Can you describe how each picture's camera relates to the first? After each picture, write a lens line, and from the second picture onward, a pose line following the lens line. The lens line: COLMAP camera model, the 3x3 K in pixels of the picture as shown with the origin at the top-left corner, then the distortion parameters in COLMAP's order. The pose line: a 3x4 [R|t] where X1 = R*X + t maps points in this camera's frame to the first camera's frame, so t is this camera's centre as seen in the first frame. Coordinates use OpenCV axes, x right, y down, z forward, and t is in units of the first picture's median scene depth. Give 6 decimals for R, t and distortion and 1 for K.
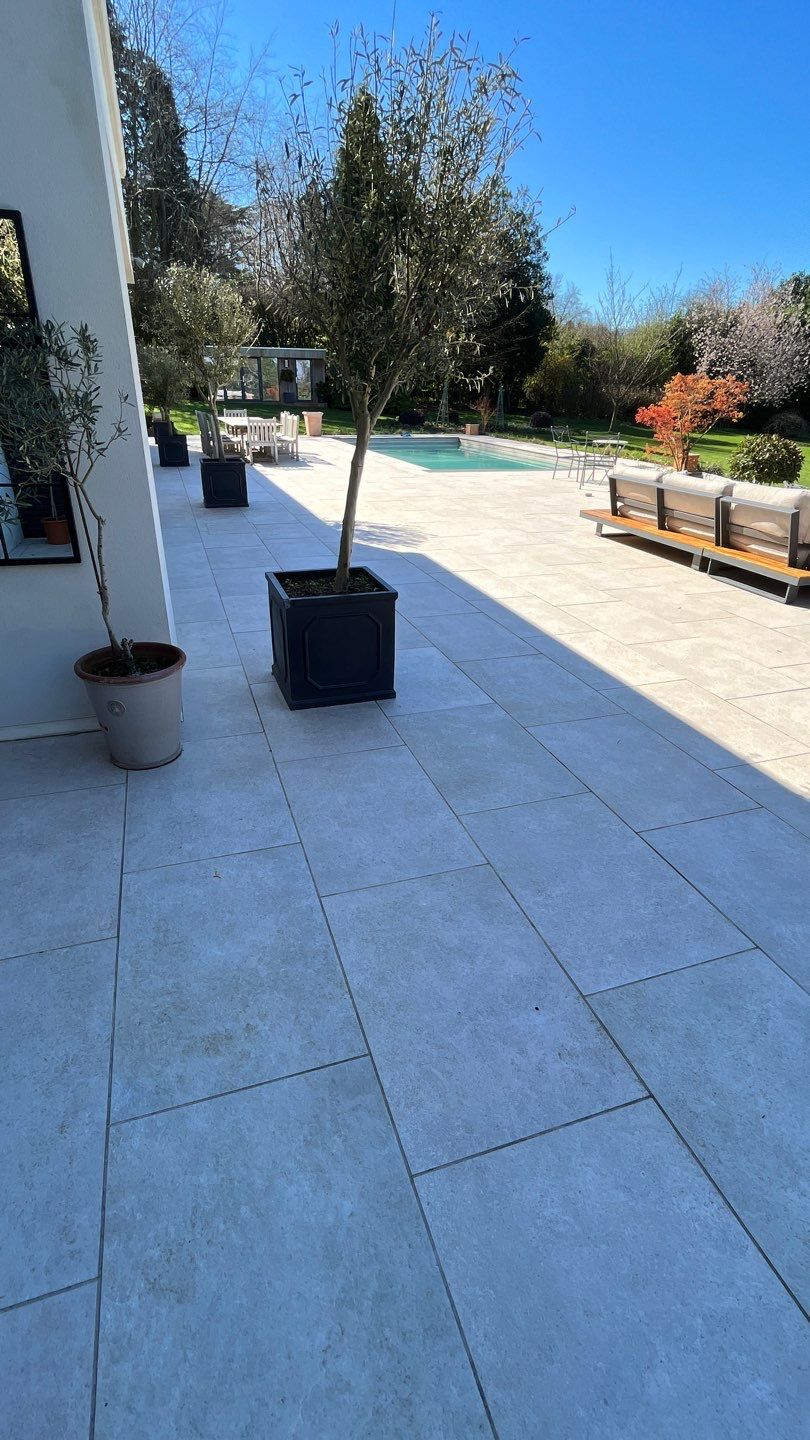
lens RADIAL K [[709.1, 0, 405.0], [0, 709.1, 720.0], [0, 0, 1]] dist [0.000762, 0.000216]
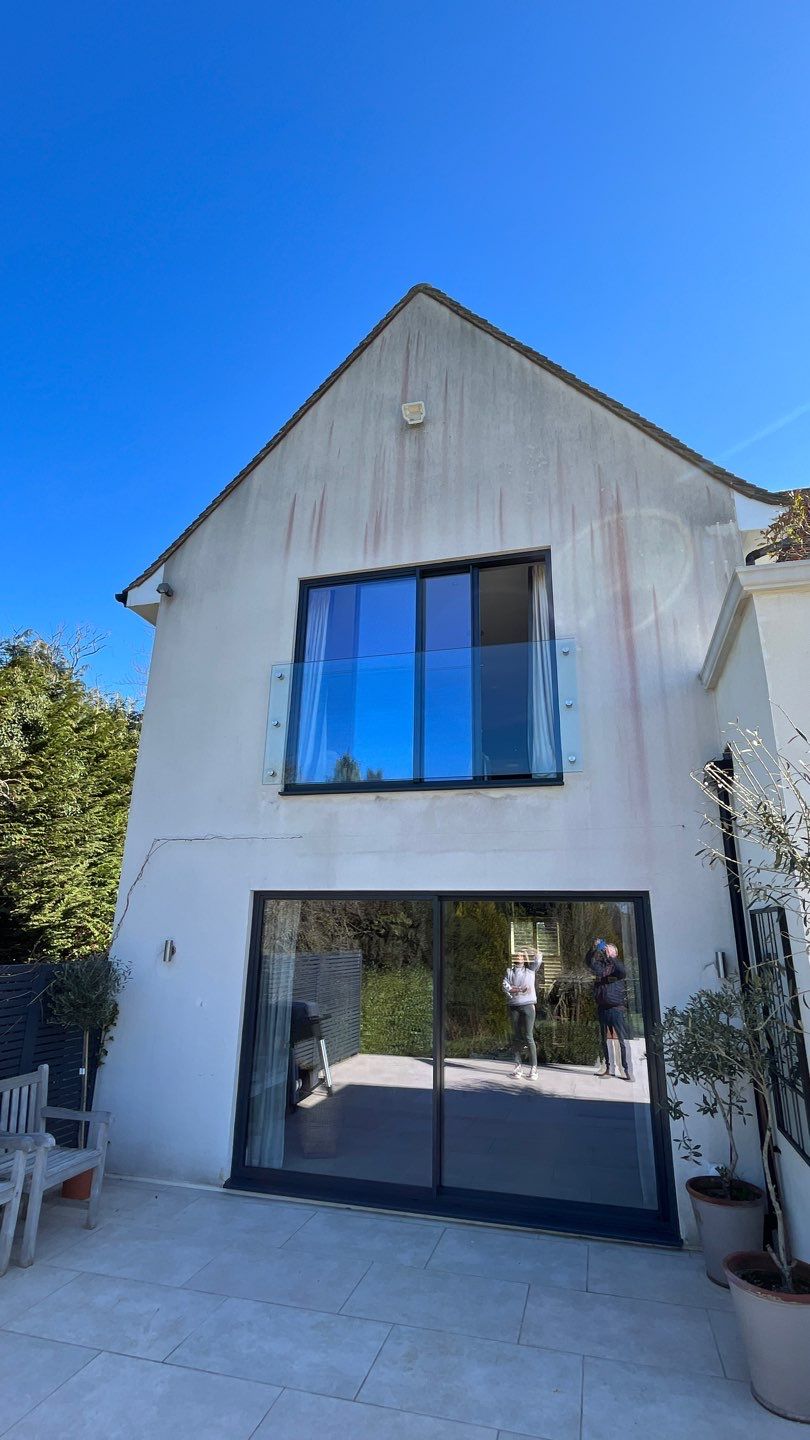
lens RADIAL K [[709.1, 0, 405.0], [0, 709.1, 720.0], [0, 0, 1]] dist [0.000762, 0.000216]
pose [[-0.564955, -0.252403, -0.785569, 1.613868], [-0.377918, 0.925486, -0.025573, -1.027098], [0.733487, 0.282433, -0.618246, 1.673851]]
